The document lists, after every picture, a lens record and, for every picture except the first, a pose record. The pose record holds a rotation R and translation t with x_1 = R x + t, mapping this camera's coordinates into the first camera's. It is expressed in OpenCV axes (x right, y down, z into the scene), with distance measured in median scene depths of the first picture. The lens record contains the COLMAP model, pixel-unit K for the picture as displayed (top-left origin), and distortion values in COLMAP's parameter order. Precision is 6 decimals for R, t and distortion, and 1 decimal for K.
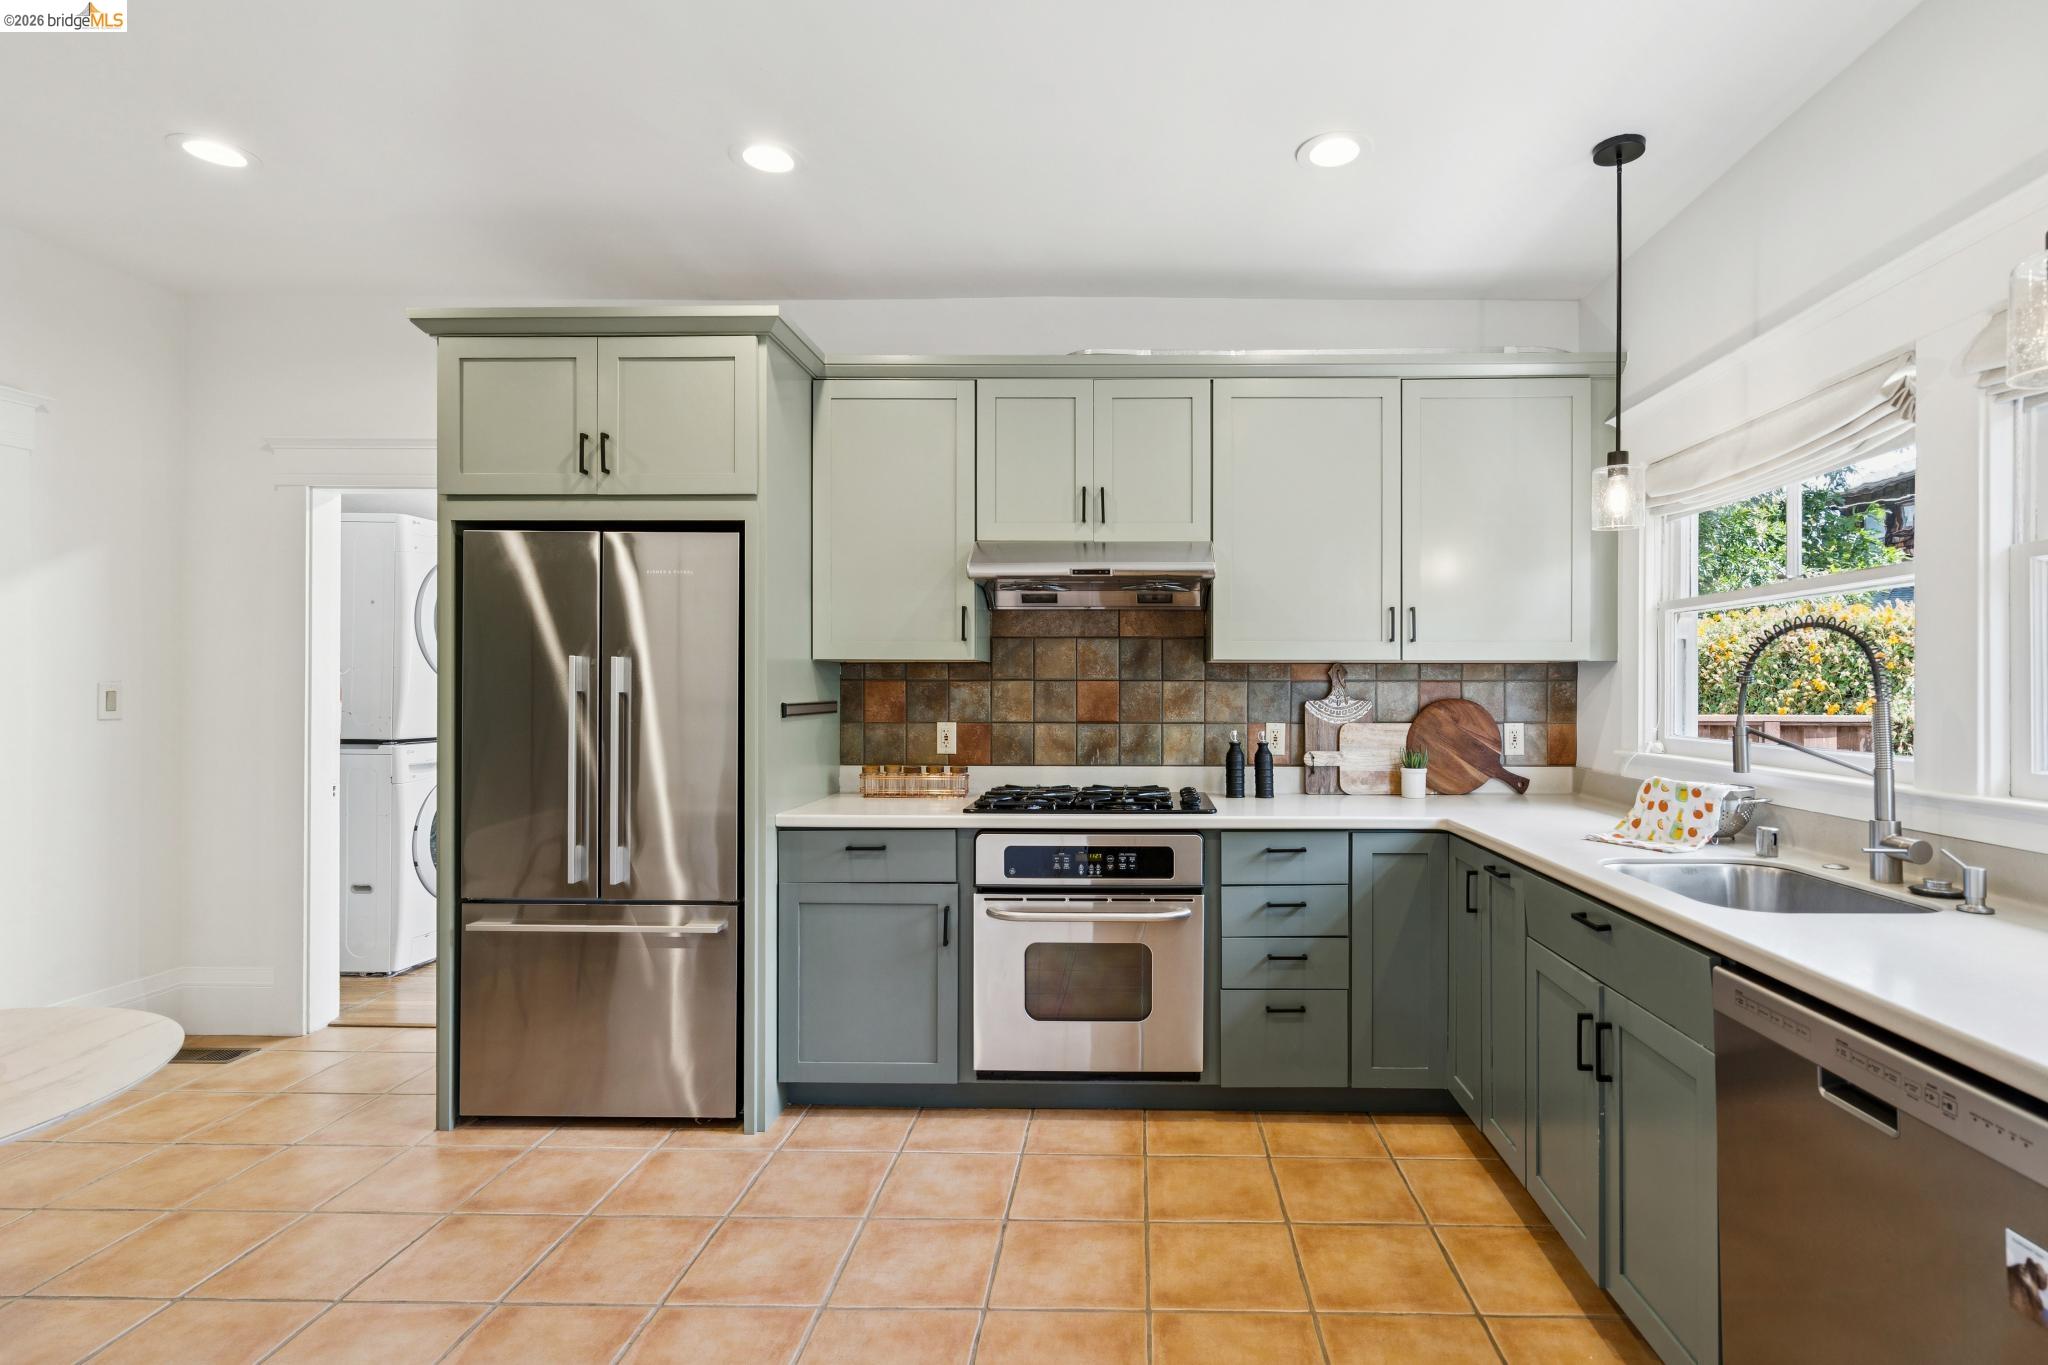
lens RADIAL K [[1016.2, 0, 1157.0], [0, 1016.2, 685.2], [0, 0, 1]] dist [-0.003262, -0.000679]
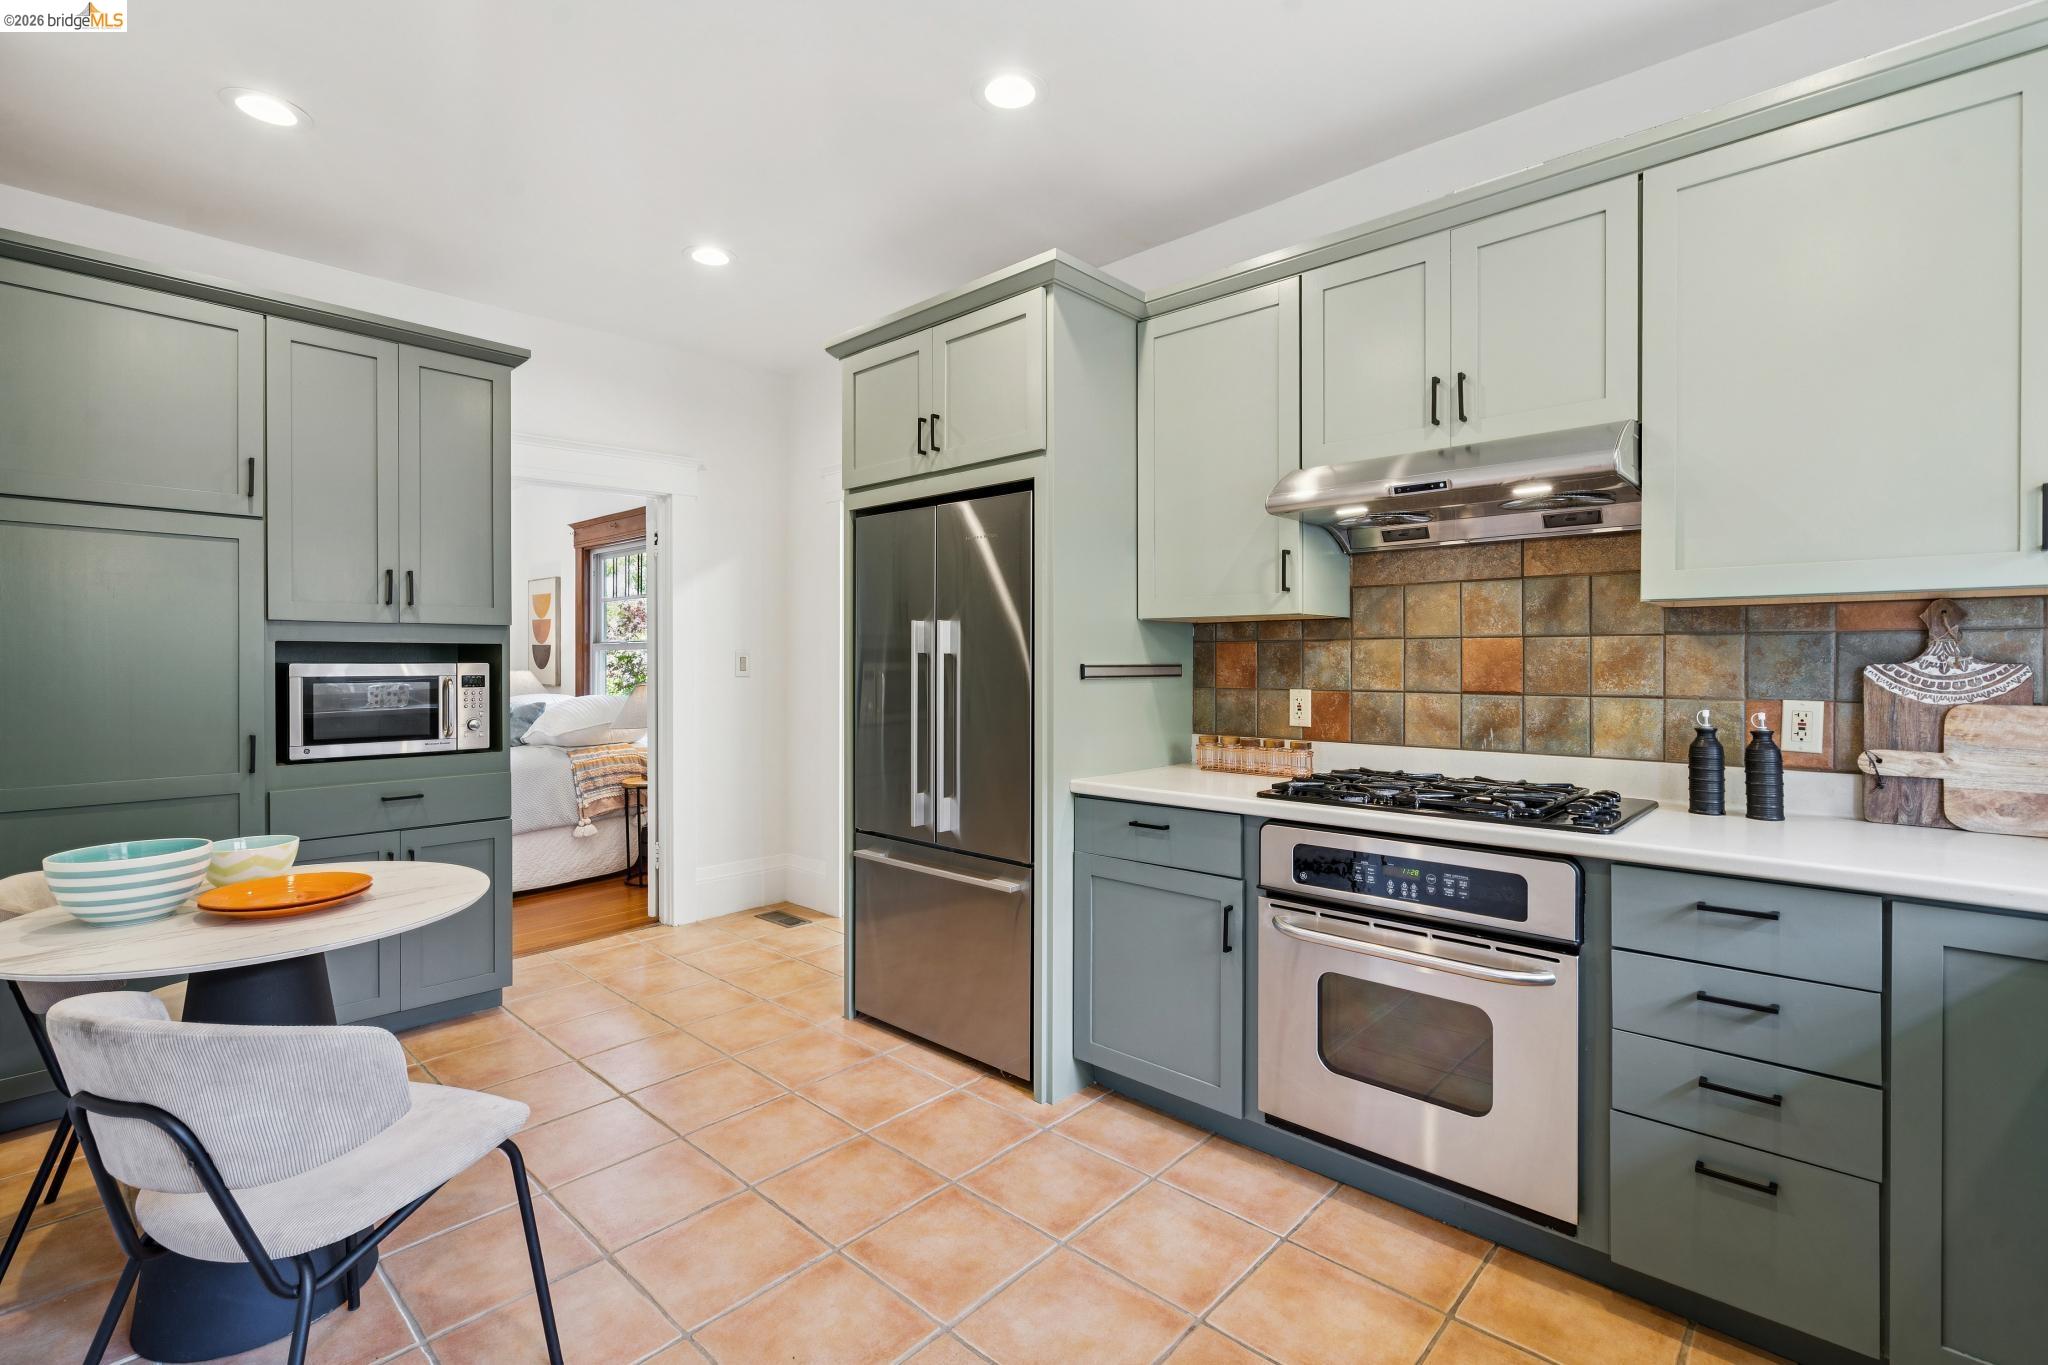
lens RADIAL K [[952.6, 0, 1007.2], [0, 952.6, 666.6], [0, 0, 1]] dist [-0.002566, 0.001219]
pose [[0.720919, 0.001608, -0.693018, 0.204389], [0.002028, 0.999988, 0.004429, 0.015823], [0.693017, -0.004599, 0.720907, 0.301307]]
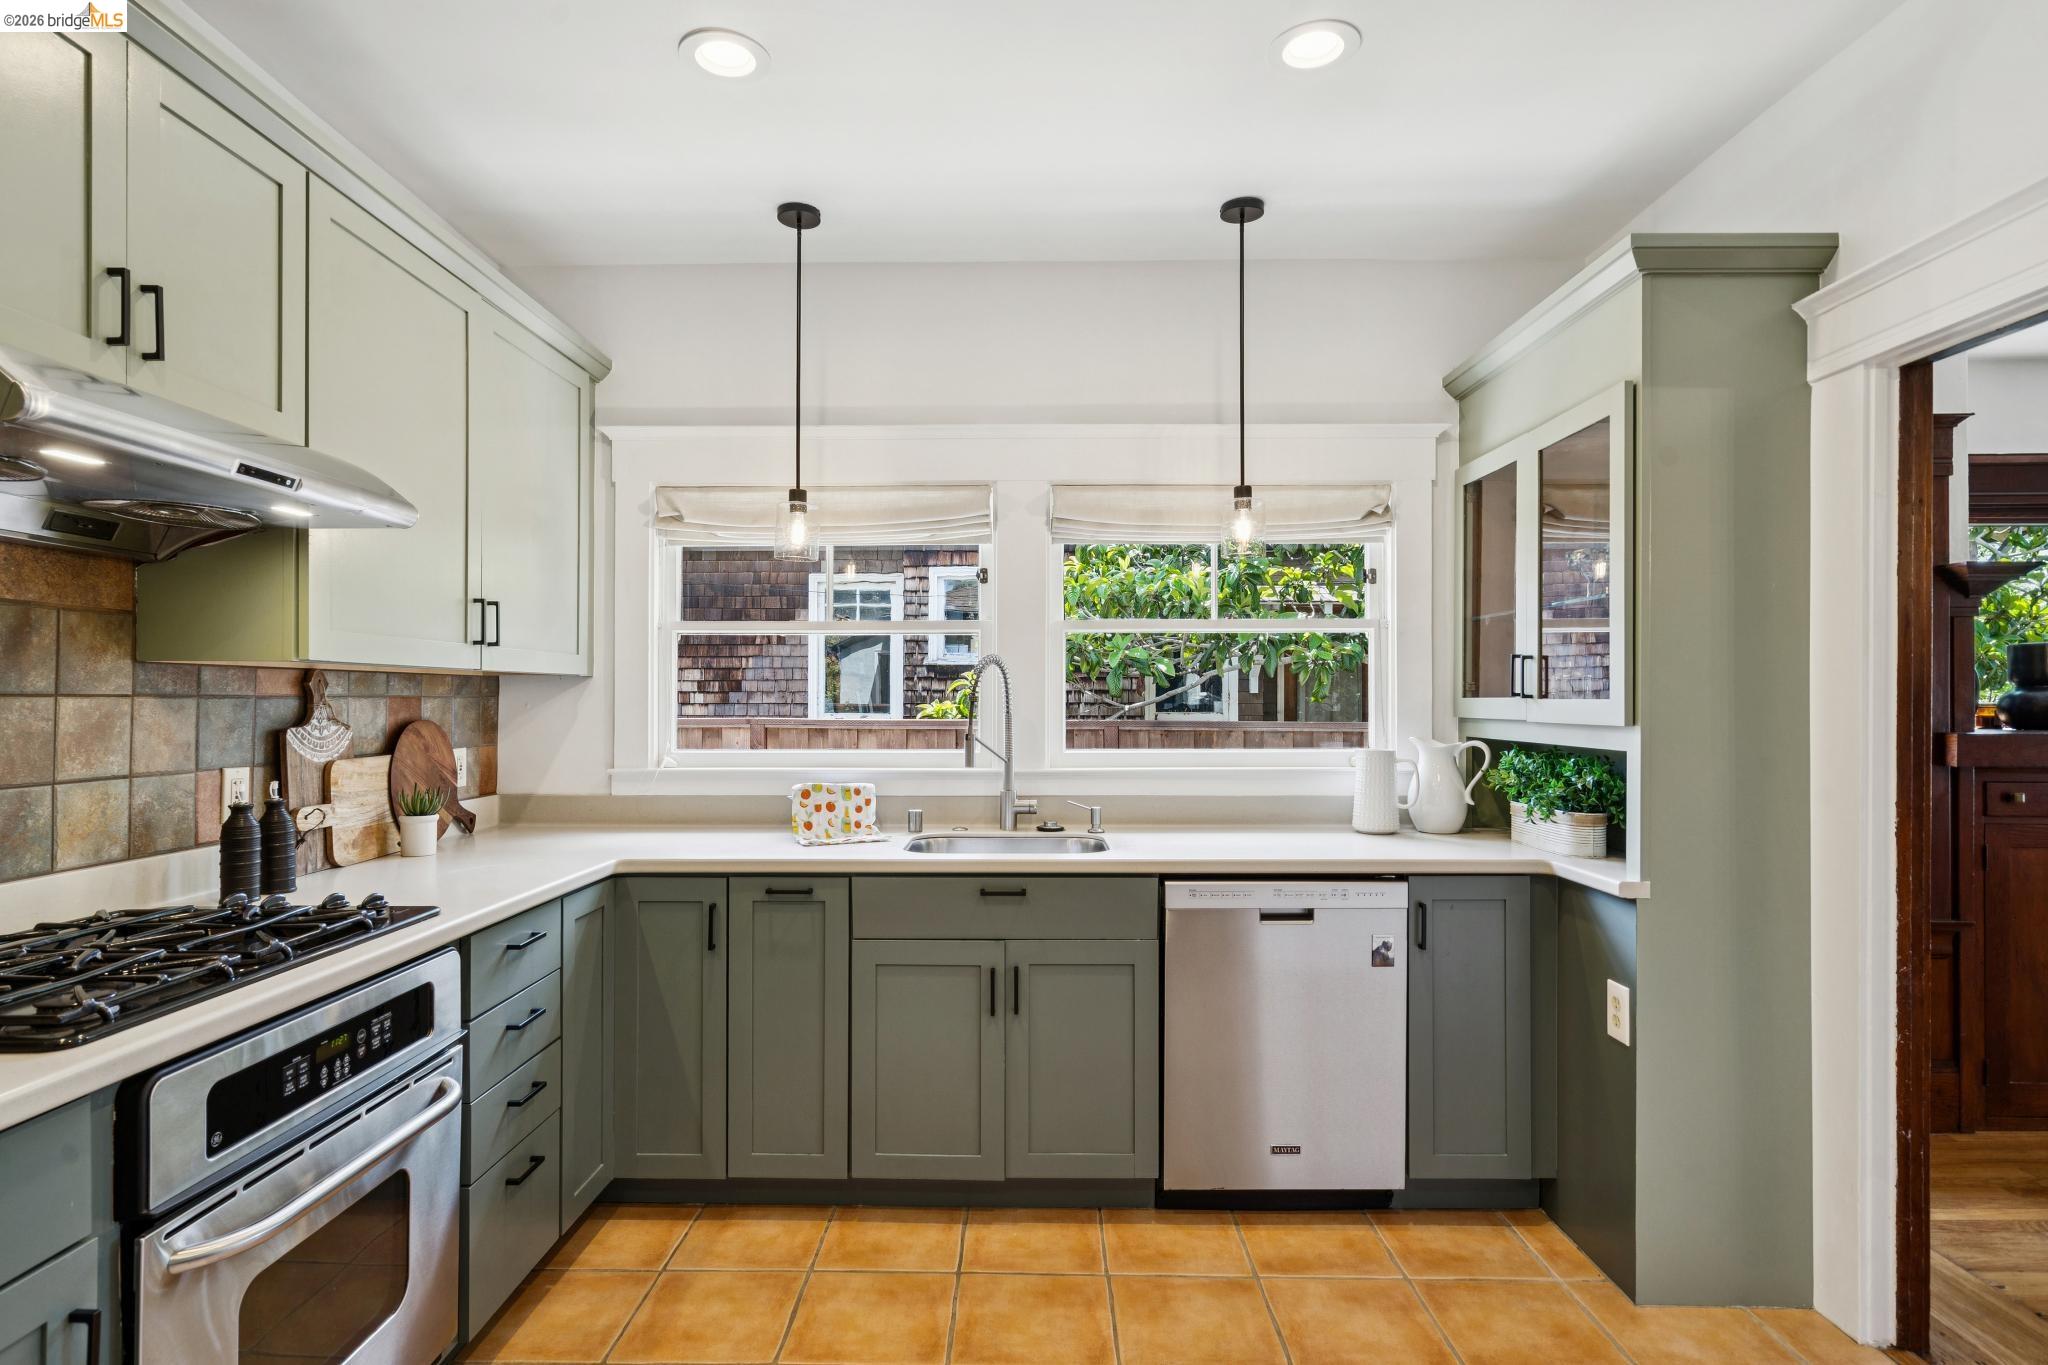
lens RADIAL K [[1016.2, 0, 1028.5], [0, 1016.2, 697.8], [0, 0, 1]] dist [-0.003262, -0.000679]
pose [[0.020213, -0.000129, 0.999796, -0.560596], [-0.002206, 0.999998, 0.000174, -0.005512], [-0.999793, -0.002209, 0.020212, 0.639750]]
